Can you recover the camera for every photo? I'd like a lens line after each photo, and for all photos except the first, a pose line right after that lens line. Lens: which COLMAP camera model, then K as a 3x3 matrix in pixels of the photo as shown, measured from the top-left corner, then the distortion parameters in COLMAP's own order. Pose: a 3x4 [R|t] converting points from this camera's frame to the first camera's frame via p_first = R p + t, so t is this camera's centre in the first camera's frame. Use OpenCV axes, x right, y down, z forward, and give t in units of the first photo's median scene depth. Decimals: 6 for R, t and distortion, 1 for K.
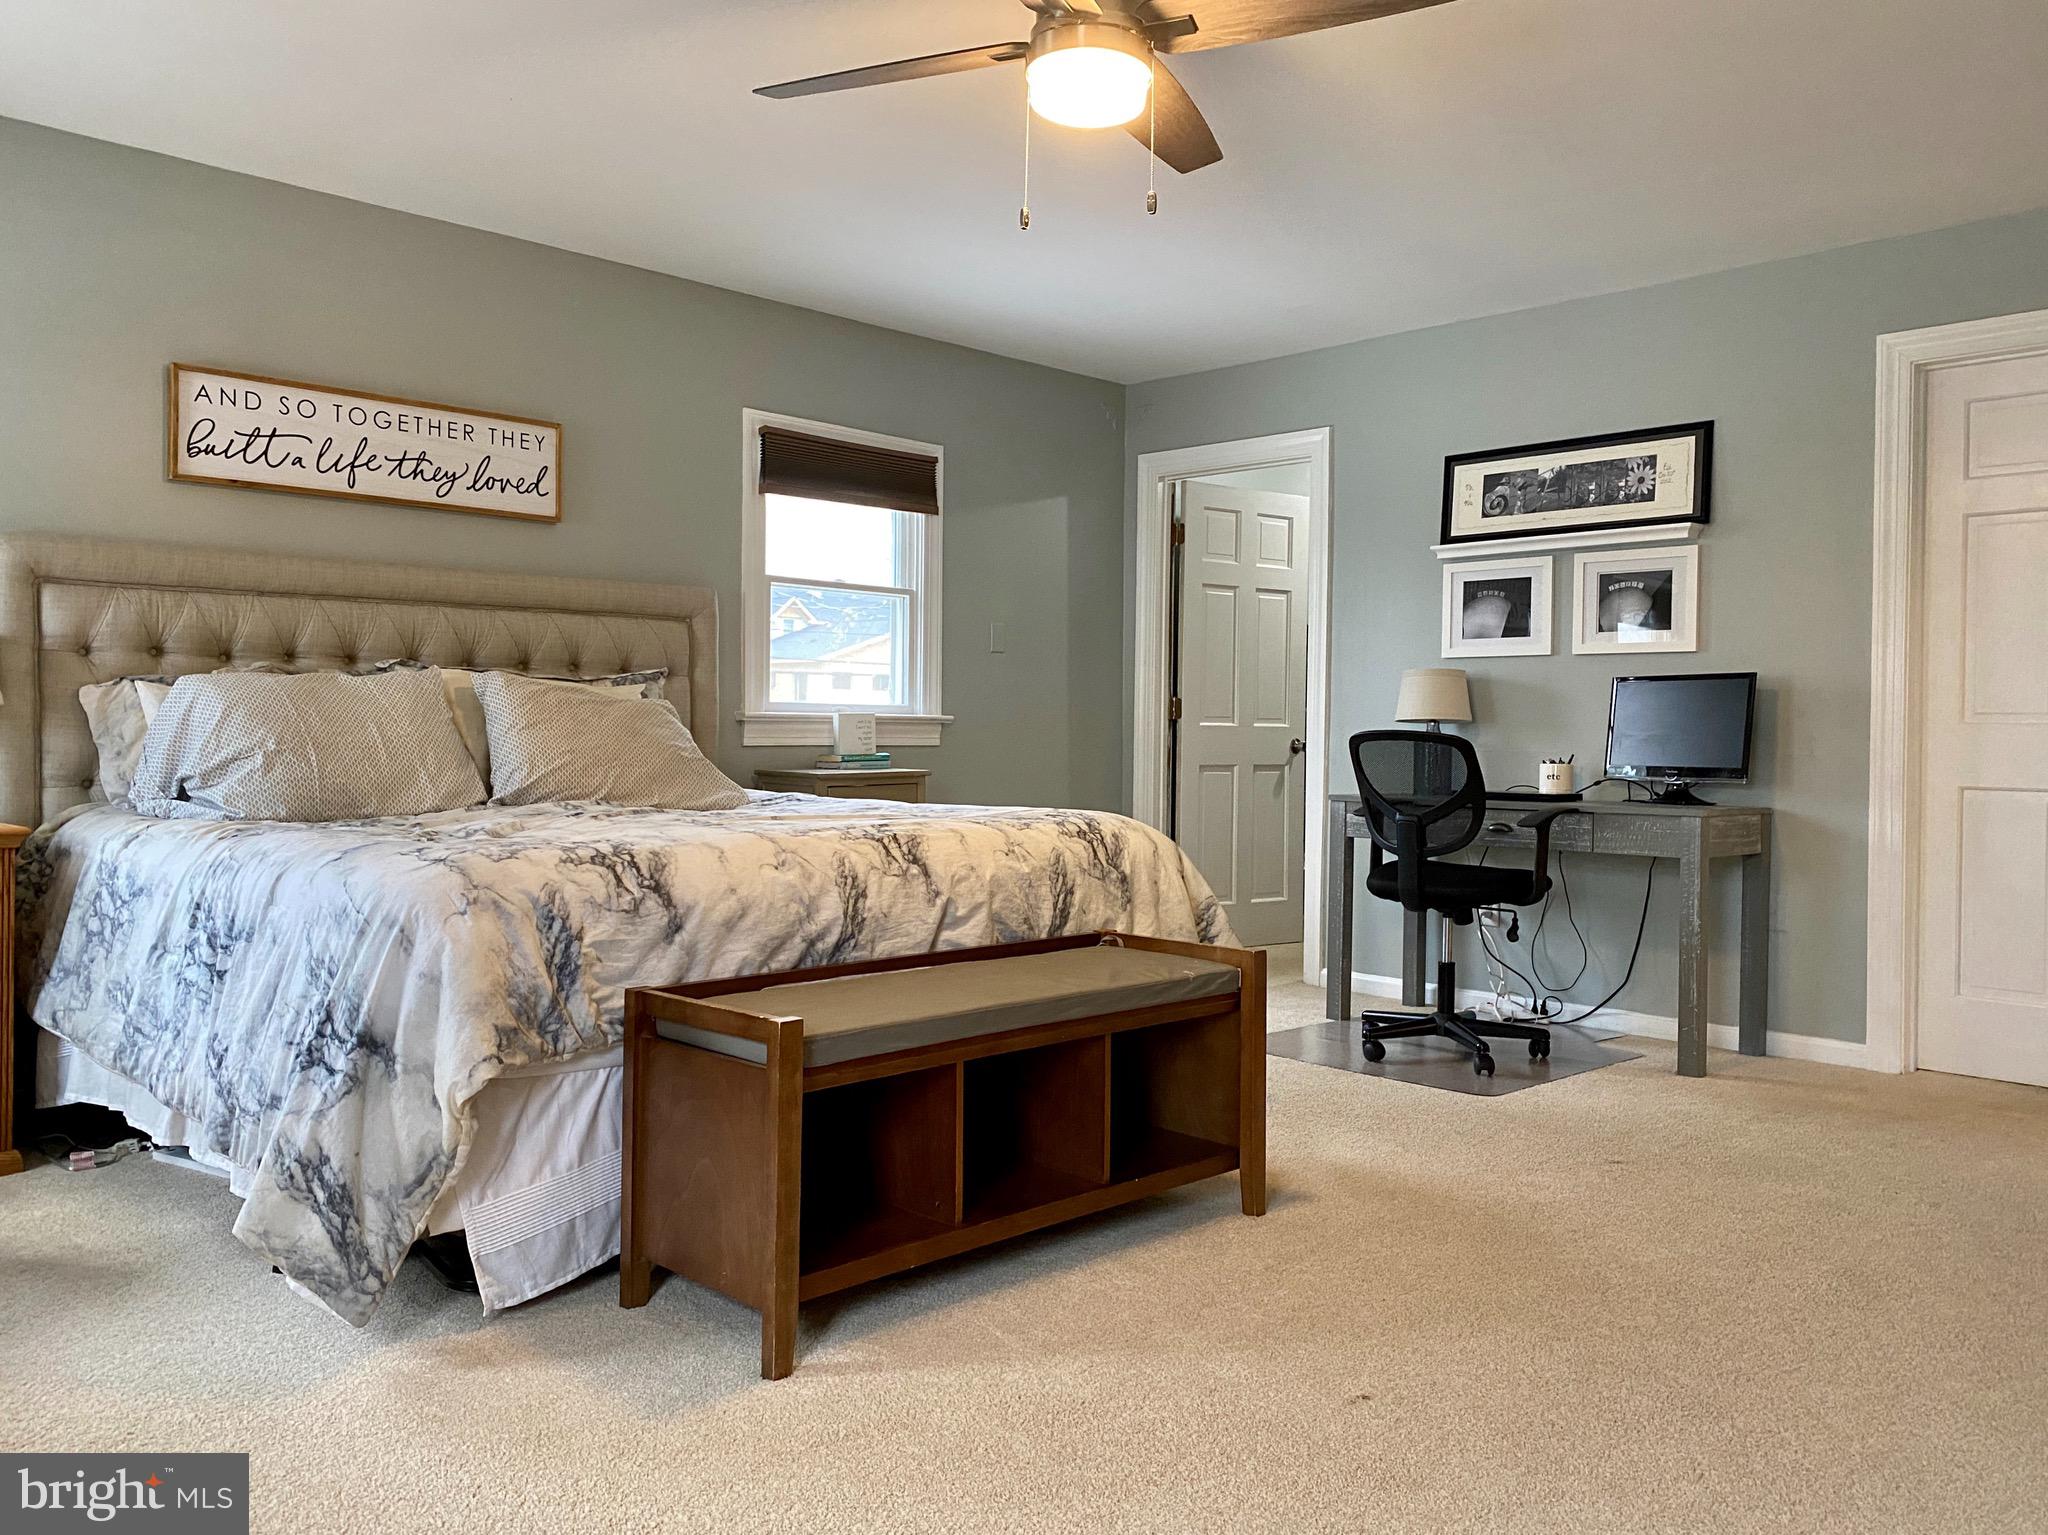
lens RADIAL K [[1593.7, 0, 1020.9], [0, 1593.7, 754.3], [0, 0, 1]] dist [0.048303, -0.071405]
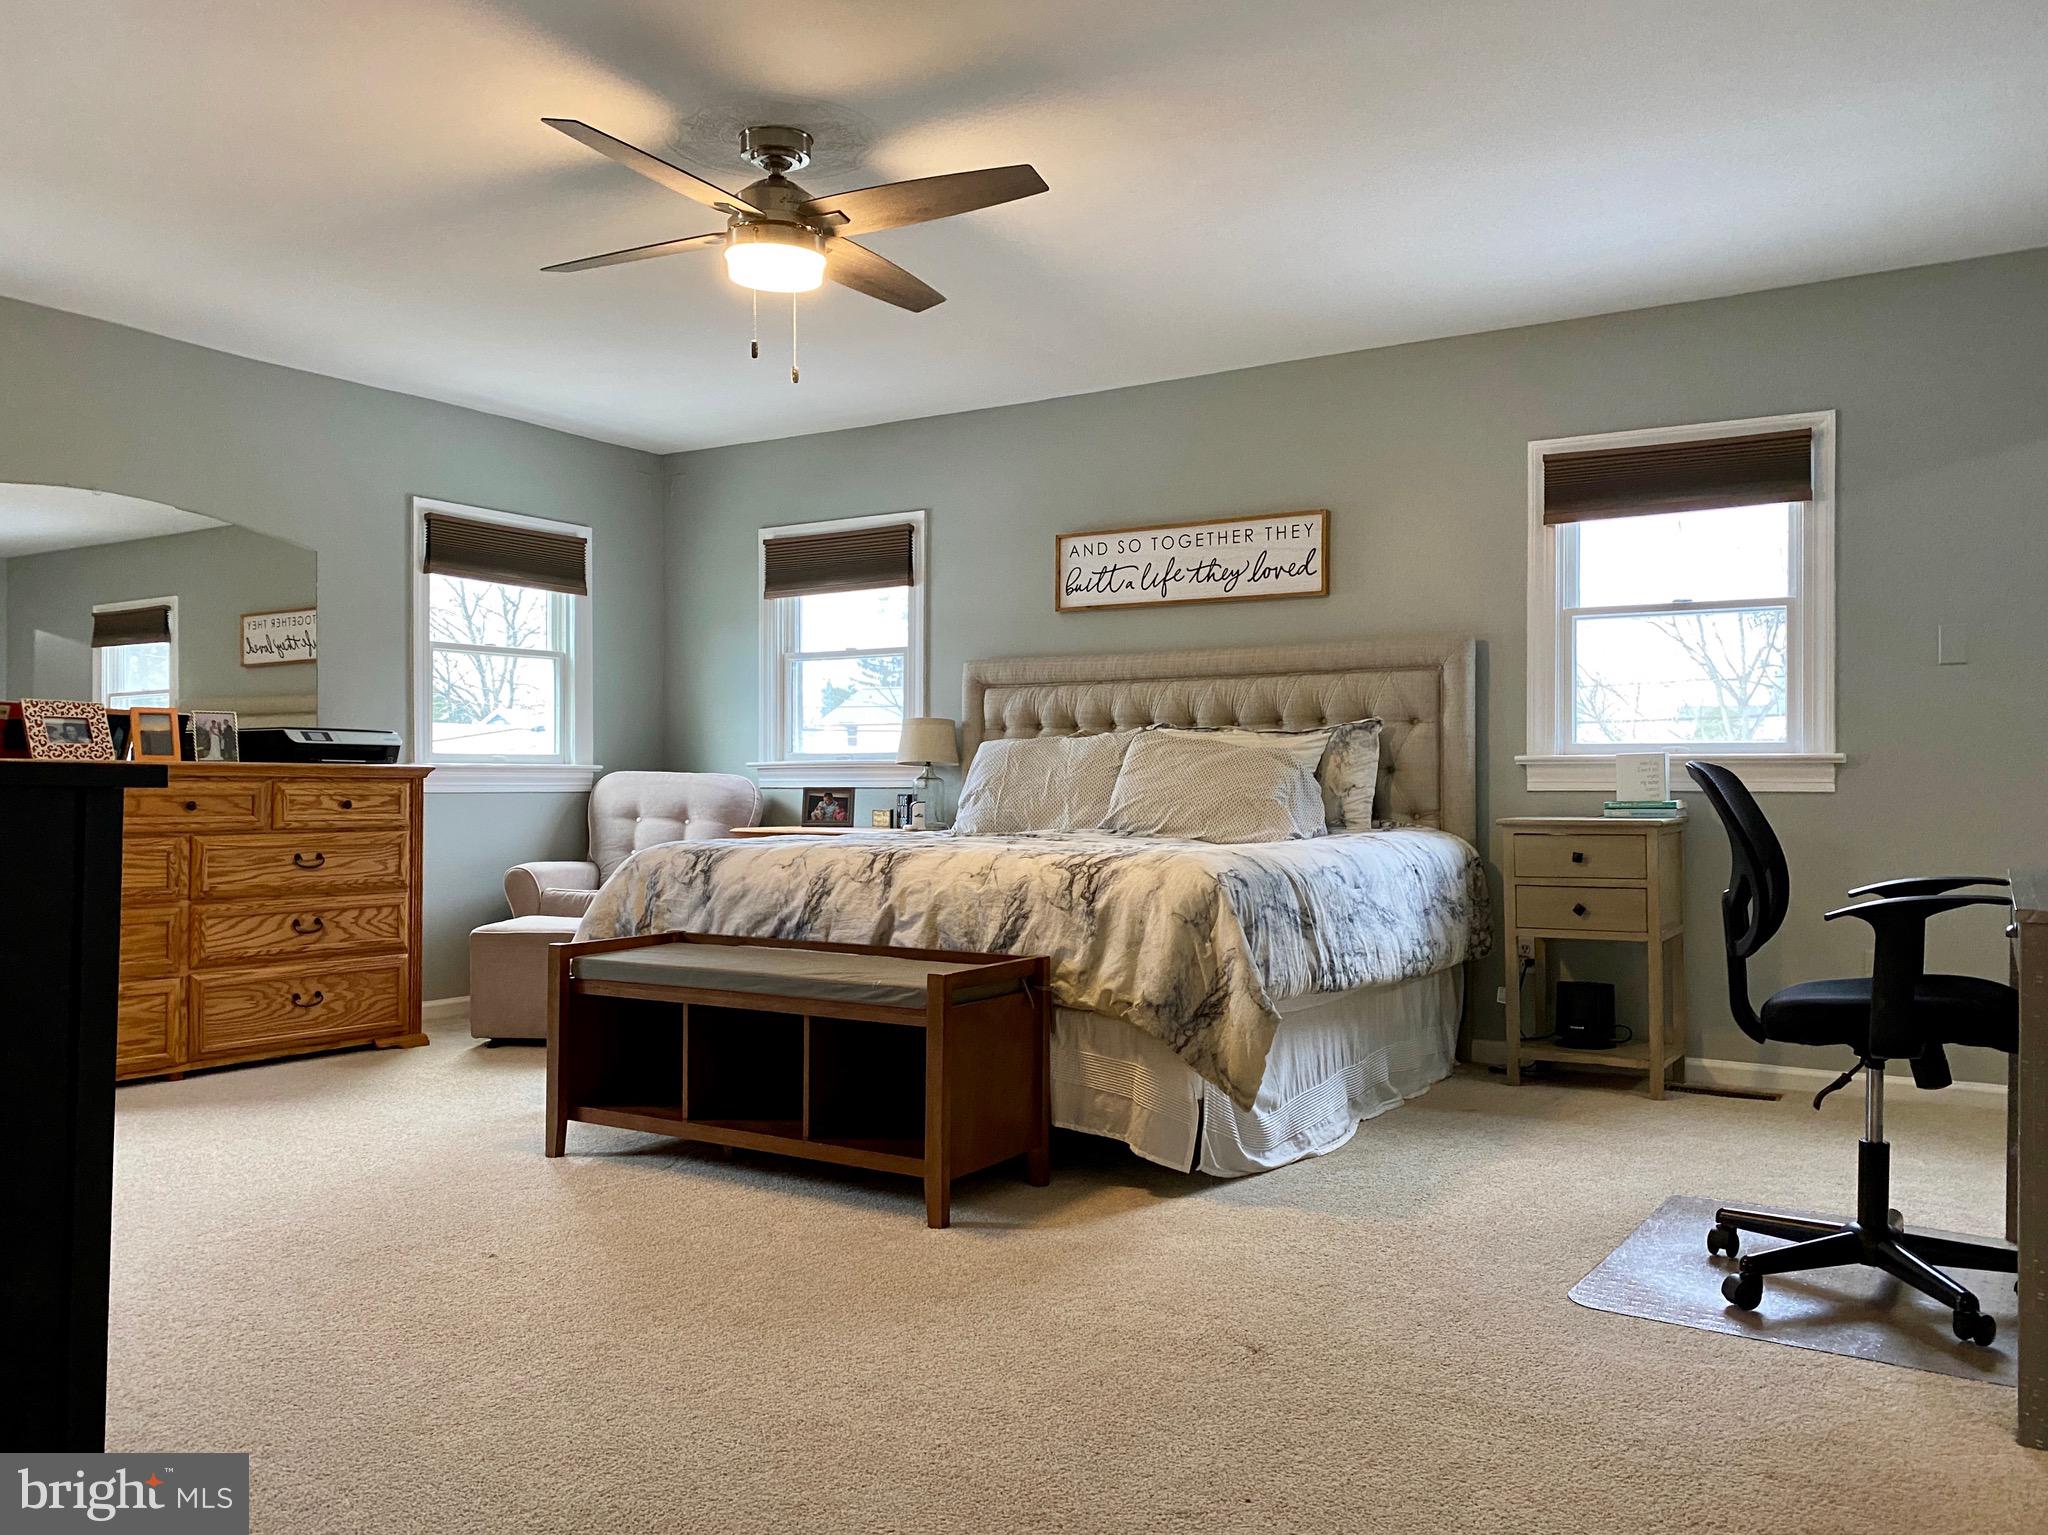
lens RADIAL K [[1593.7, 0, 1019.6], [0, 1593.7, 777.1], [0, 0, 1]] dist [0.048303, -0.071405]
pose [[0.216232, -0.010822, -0.976282, 0.864490], [-0.013404, 0.999811, -0.014052, 0.005084], [0.976250, 0.016124, 0.216046, 0.600651]]
